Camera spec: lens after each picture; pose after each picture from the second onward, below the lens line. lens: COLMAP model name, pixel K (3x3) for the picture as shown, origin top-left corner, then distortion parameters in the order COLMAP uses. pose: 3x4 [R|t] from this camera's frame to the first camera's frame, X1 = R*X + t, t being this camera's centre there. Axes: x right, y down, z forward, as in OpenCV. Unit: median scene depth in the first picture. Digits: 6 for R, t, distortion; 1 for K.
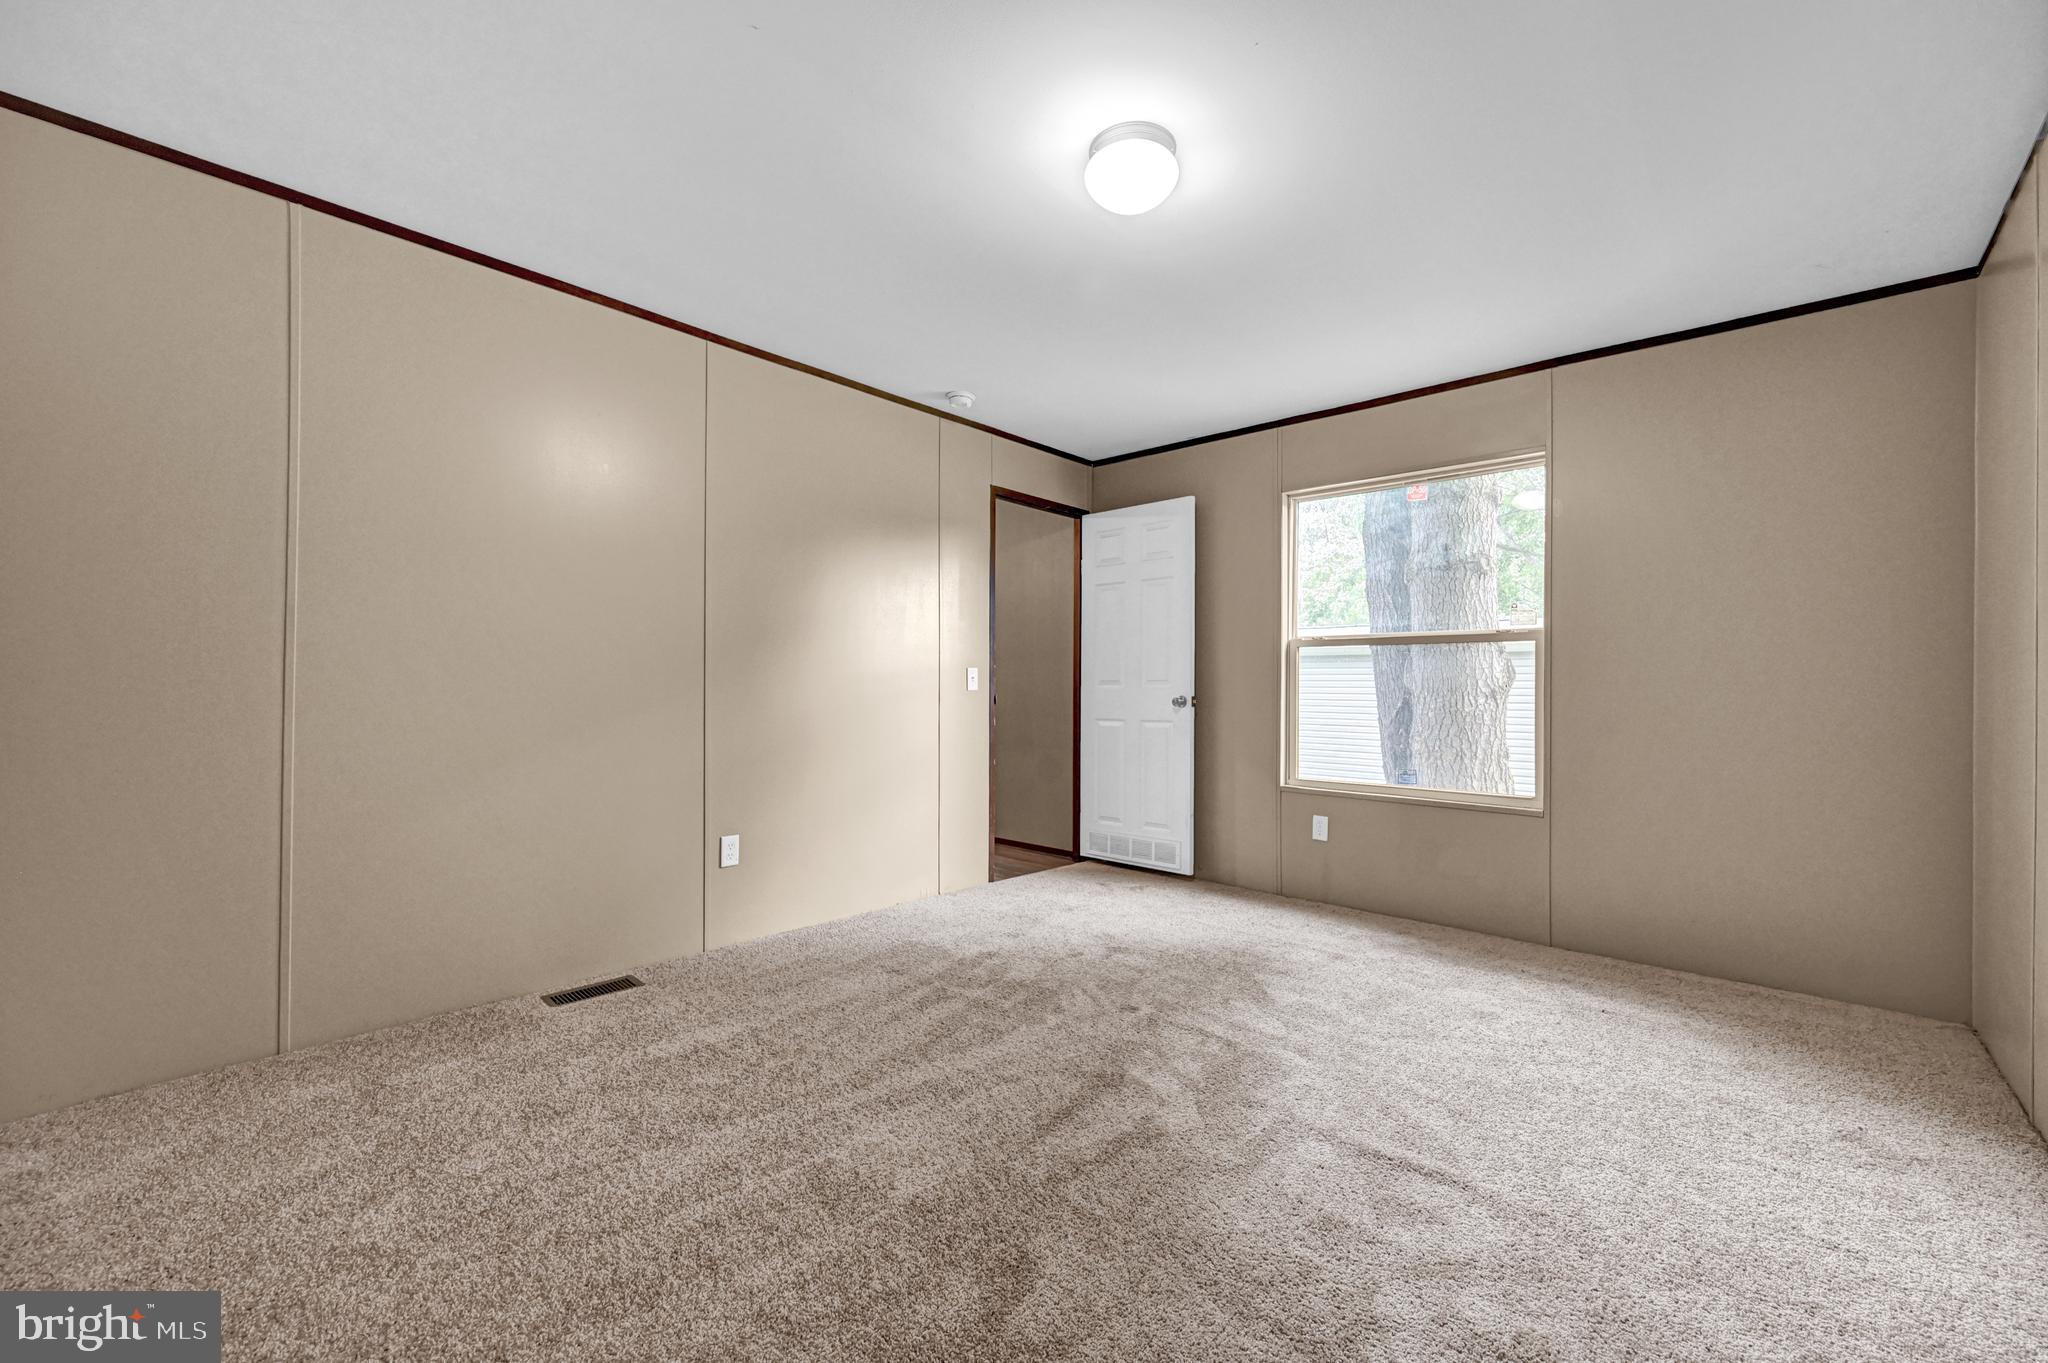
lens RADIAL K [[835.3, 0, 1011.2], [0, 835.3, 685.7], [0, 0, 1]] dist [0.004384, 0.000903]
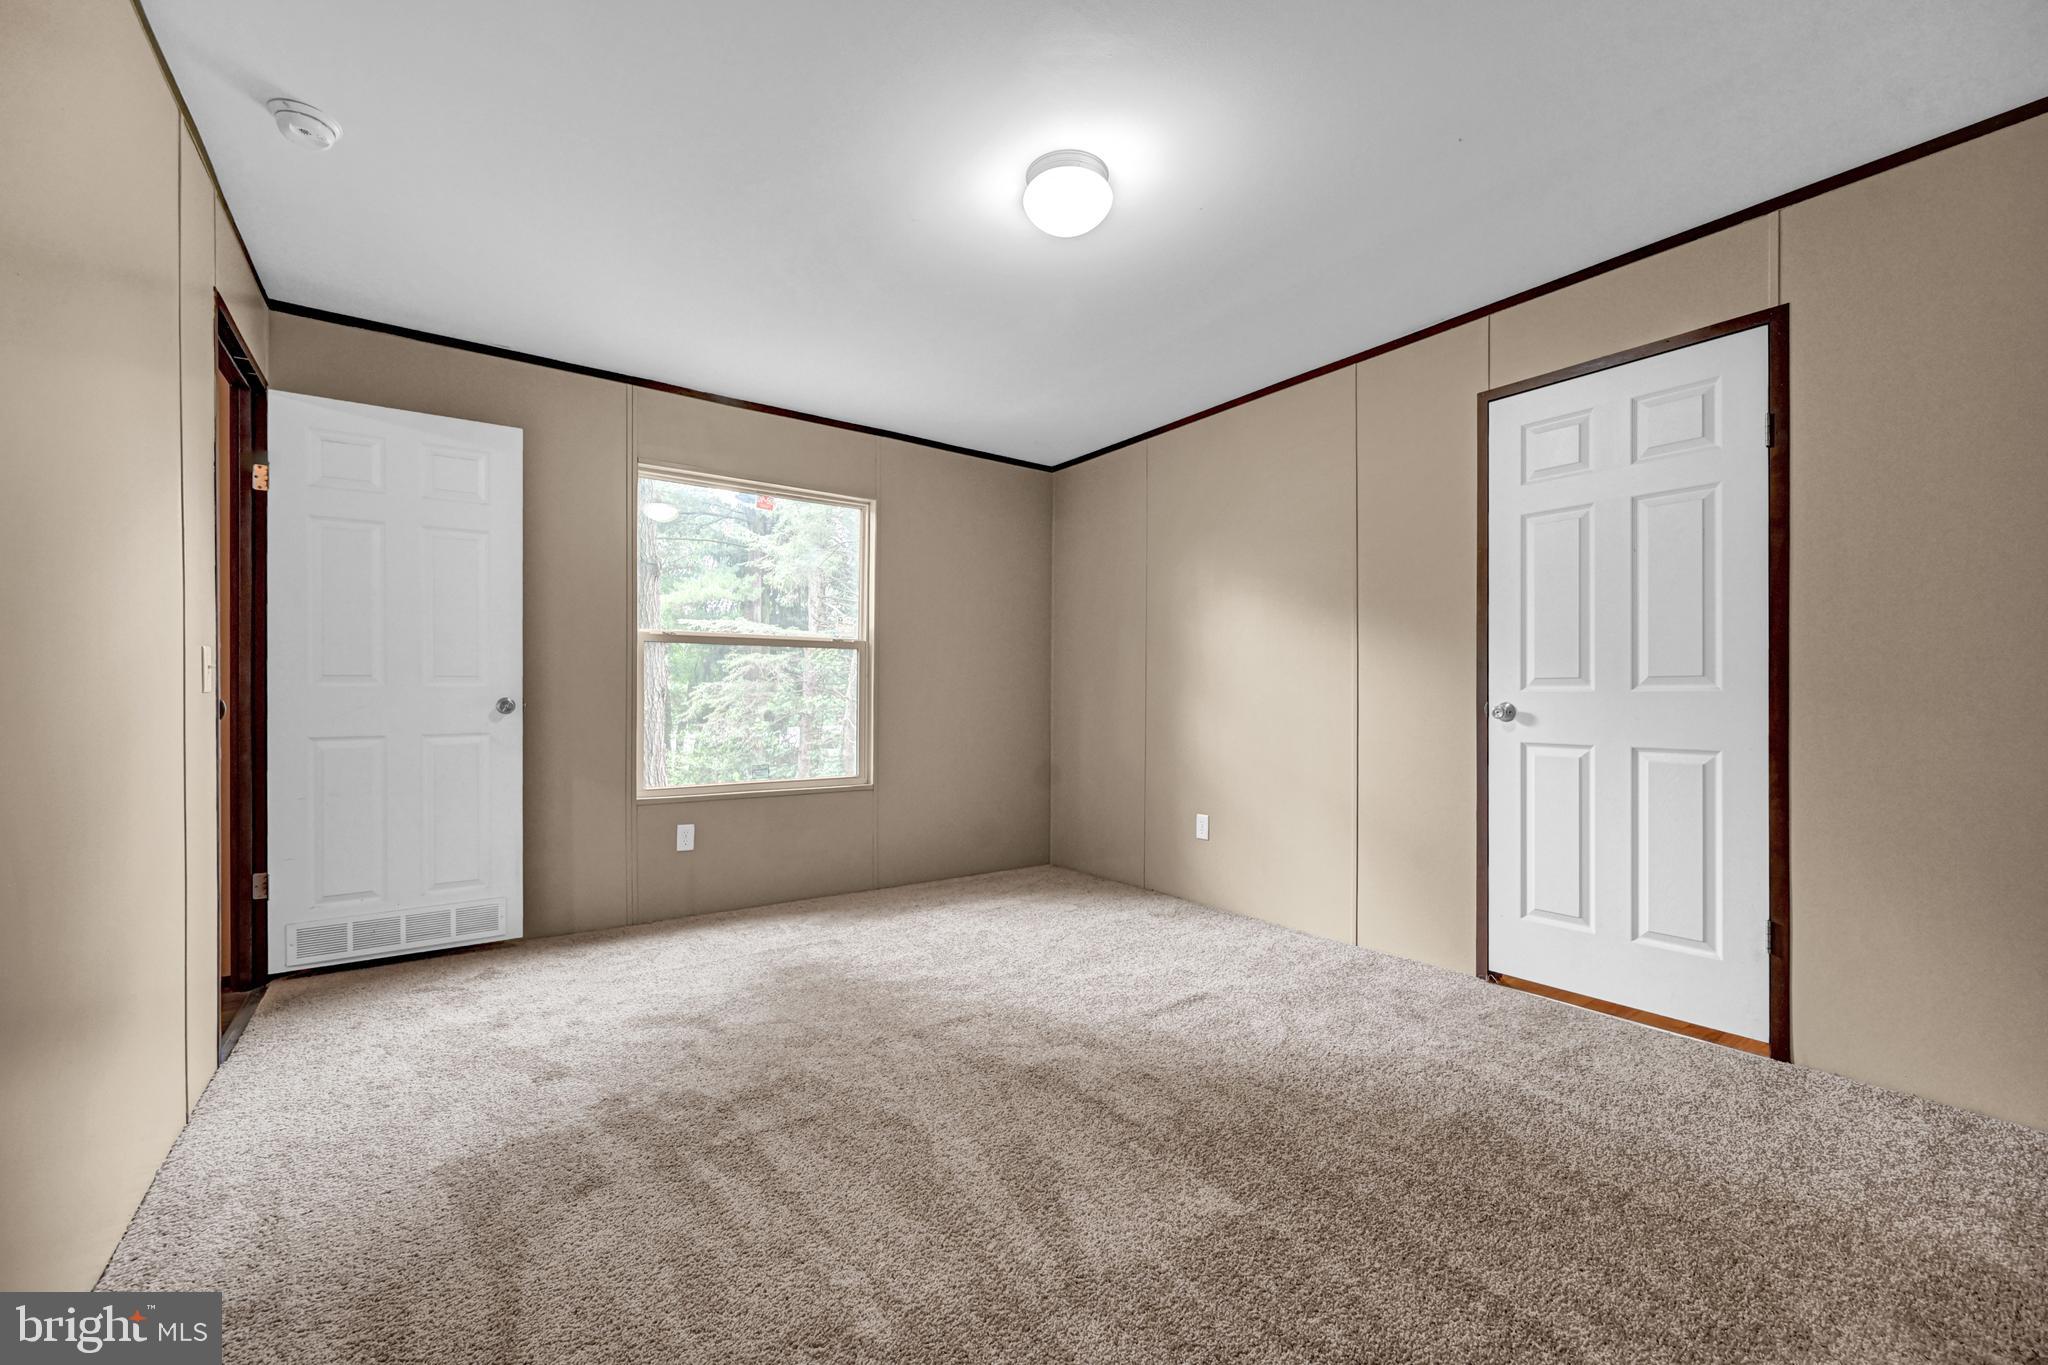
lens RADIAL K [[821.2, 0, 1070.3], [0, 821.2, 698.4], [0, 0, 1]] dist [0.003838, -0.000590]
pose [[0.175370, -0.016894, 0.984358, -0.507413], [-0.006024, 0.999816, 0.018233, -0.004836], [-0.984484, -0.009127, 0.175236, 0.465079]]
